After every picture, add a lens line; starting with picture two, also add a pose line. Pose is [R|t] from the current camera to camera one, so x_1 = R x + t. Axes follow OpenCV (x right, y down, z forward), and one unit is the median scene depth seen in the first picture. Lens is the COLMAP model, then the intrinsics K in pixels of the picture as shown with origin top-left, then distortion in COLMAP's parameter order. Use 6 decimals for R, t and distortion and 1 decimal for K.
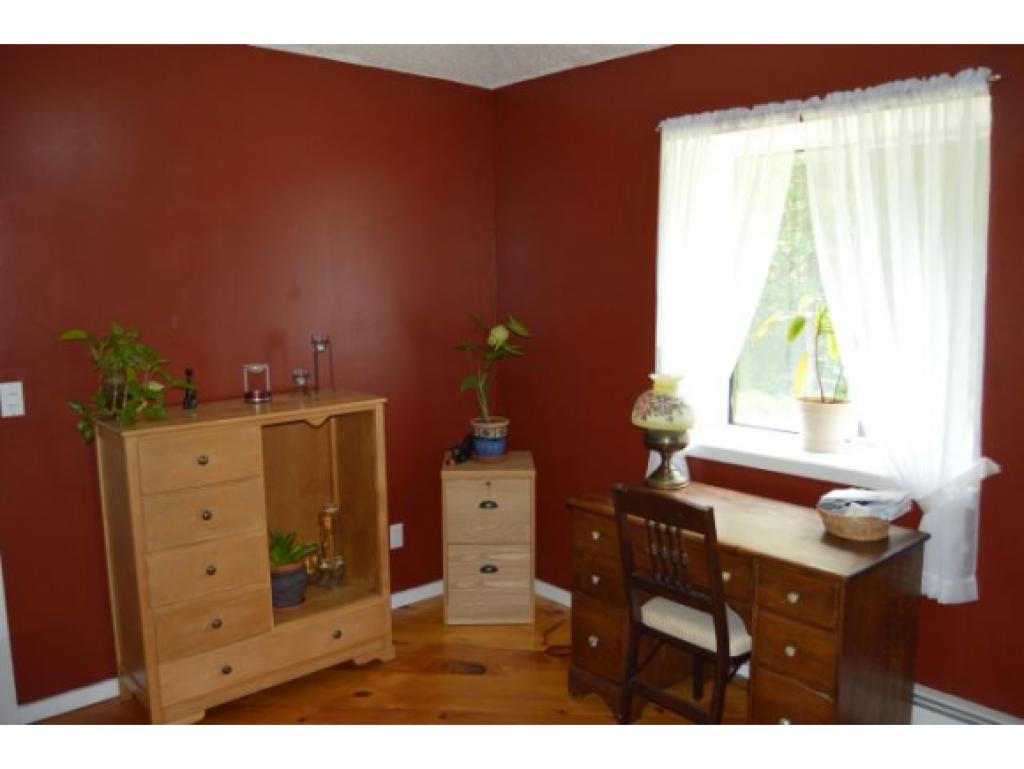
lens RADIAL K [[833.2, 0, 512.0], [0, 833.2, 384.5], [0, 0, 1]] dist [-0.080100, 0.023589]
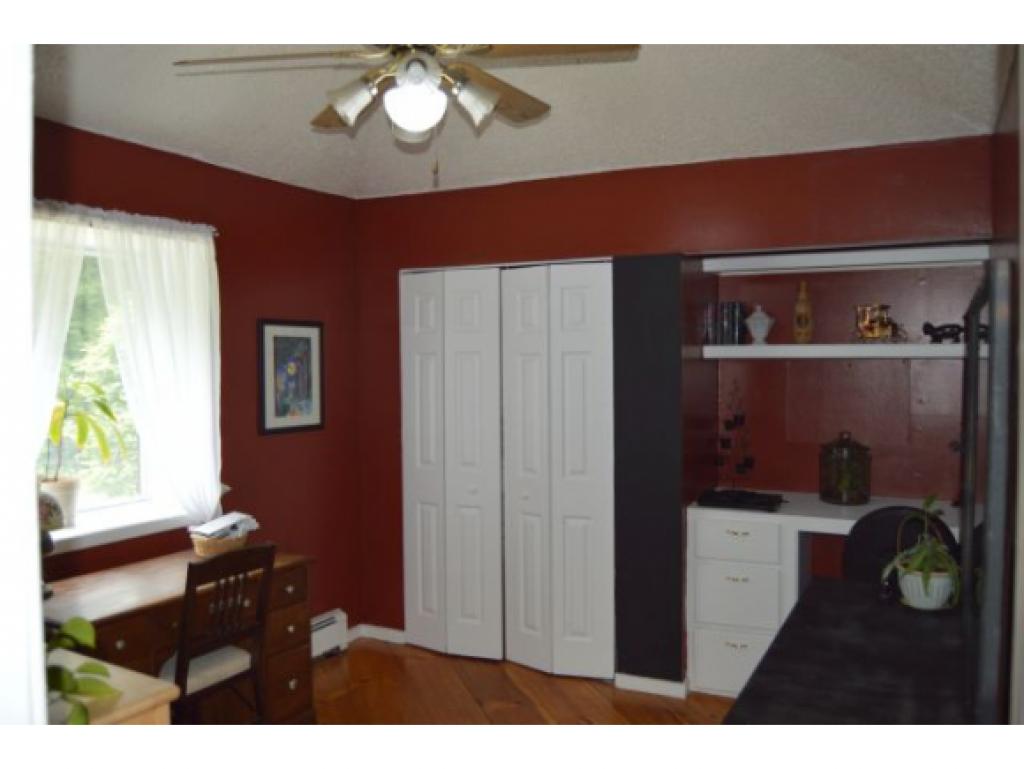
lens RADIAL K [[833.2, 0, 512.0], [0, 833.2, 384.5], [0, 0, 1]] dist [-0.080100, 0.023589]
pose [[-0.344683, -0.015372, 0.938593, -0.898259], [0.130678, 0.989345, 0.064192, -0.103649], [-0.929579, 0.144780, -0.339002, 0.875068]]
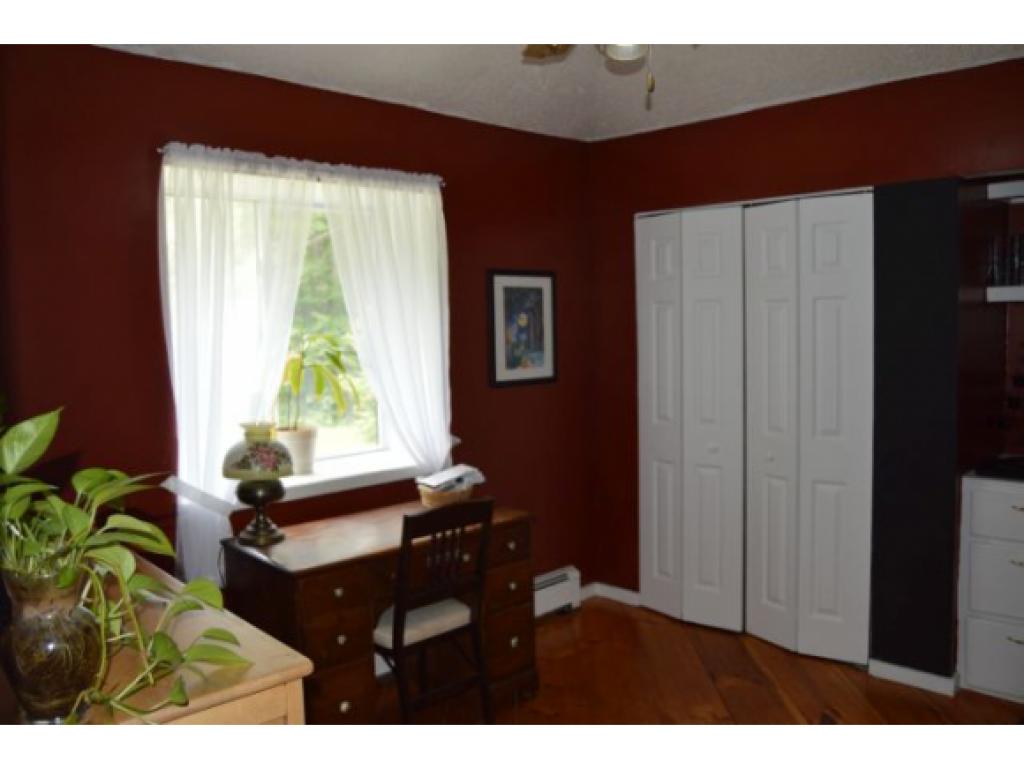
lens RADIAL K [[833.2, 0, 512.0], [0, 833.2, 384.5], [0, 0, 1]] dist [-0.080100, 0.023589]
pose [[-0.043608, -0.068162, 0.996721, -0.826190], [0.151300, 0.985712, 0.074028, -0.087000], [-0.987526, 0.154032, -0.032672, 0.816934]]
